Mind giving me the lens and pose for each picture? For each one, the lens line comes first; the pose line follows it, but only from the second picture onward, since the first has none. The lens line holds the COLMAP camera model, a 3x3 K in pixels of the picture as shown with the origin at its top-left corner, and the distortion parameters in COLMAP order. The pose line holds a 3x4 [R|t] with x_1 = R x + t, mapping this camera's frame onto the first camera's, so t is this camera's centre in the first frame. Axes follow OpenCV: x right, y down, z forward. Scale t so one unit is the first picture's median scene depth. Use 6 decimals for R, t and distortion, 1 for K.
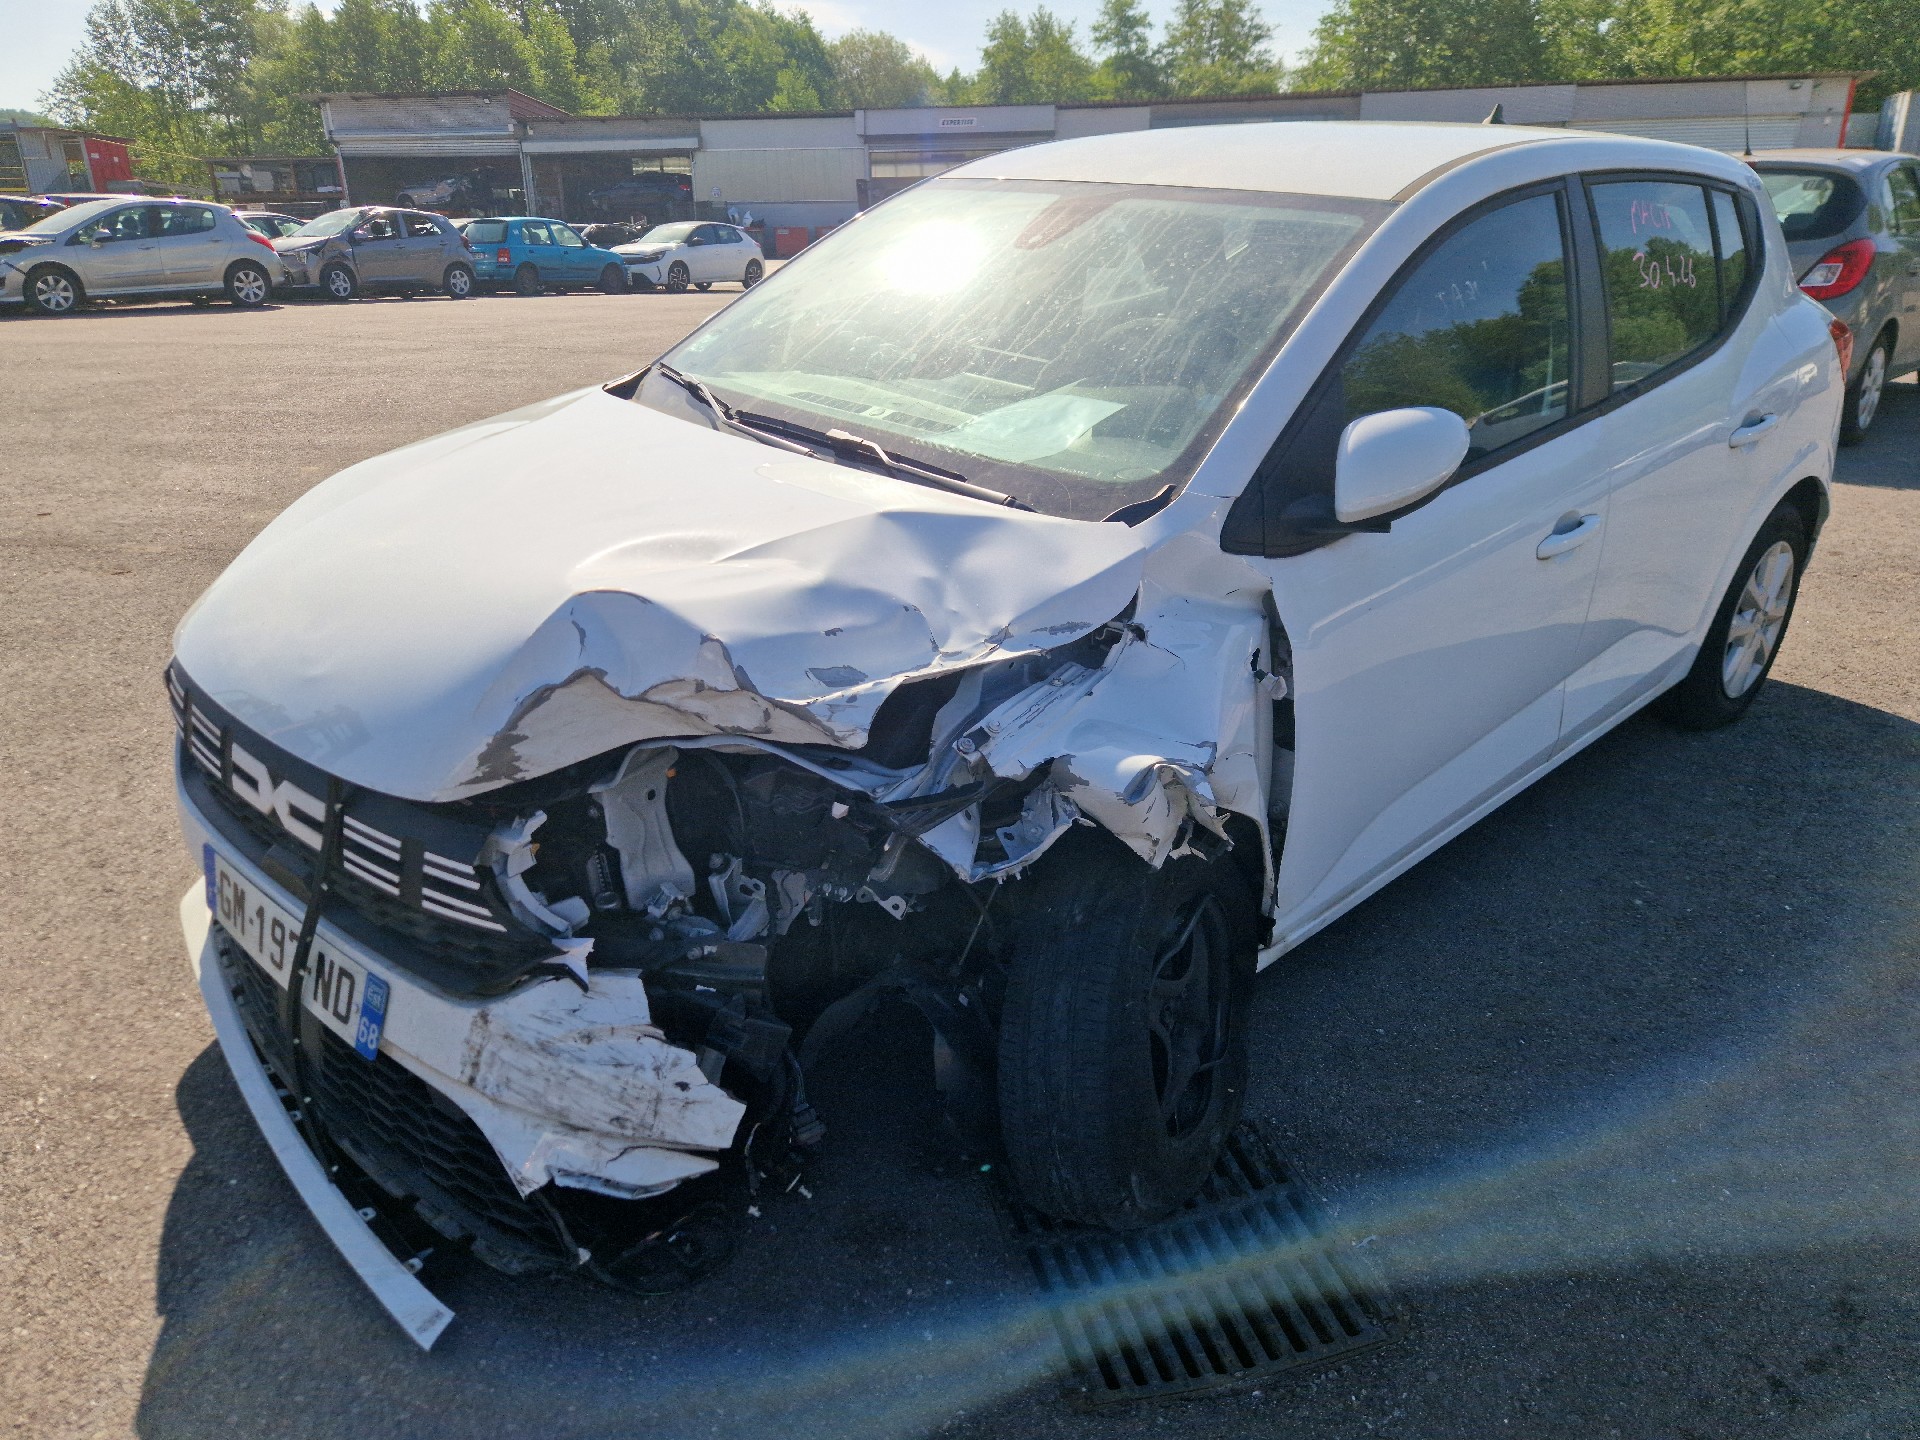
lens RADIAL K [[1286.2, 0, 961.5], [0, 1286.2, 716.1], [0, 0, 1]] dist [0.001651, 0.000793]
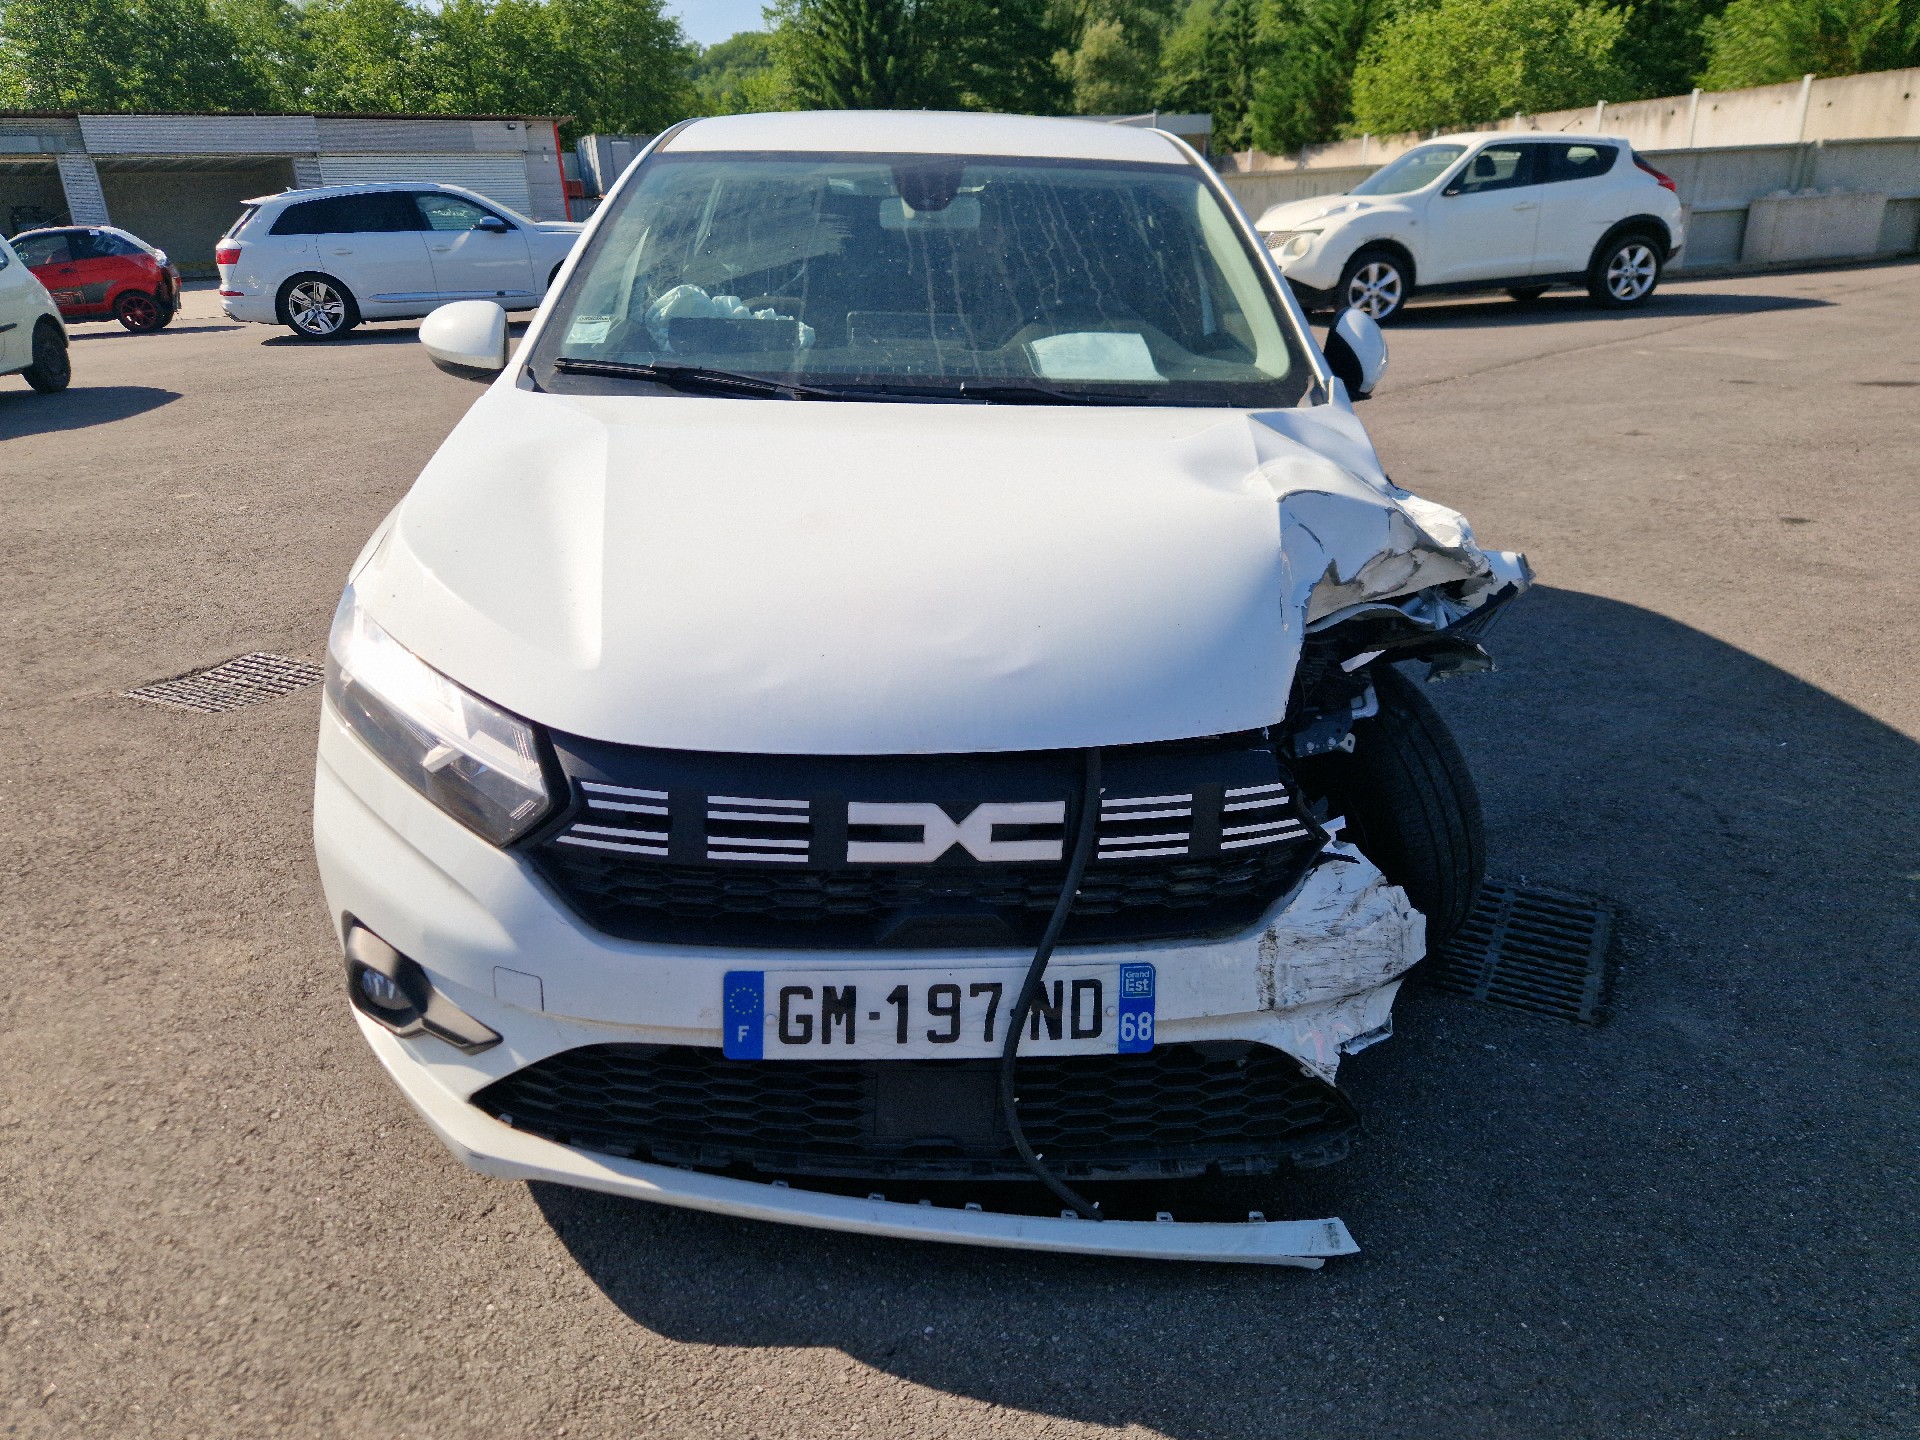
lens RADIAL K [[1286.2, 0, 962.1], [0, 1286.2, 723.8], [0, 0, 1]] dist [0.001651, 0.000793]
pose [[0.680826, -0.269387, 0.681107, -1.161281], [0.274188, 0.956031, 0.104049, -0.094181], [-0.679189, 0.115912, 0.724753, 0.410705]]
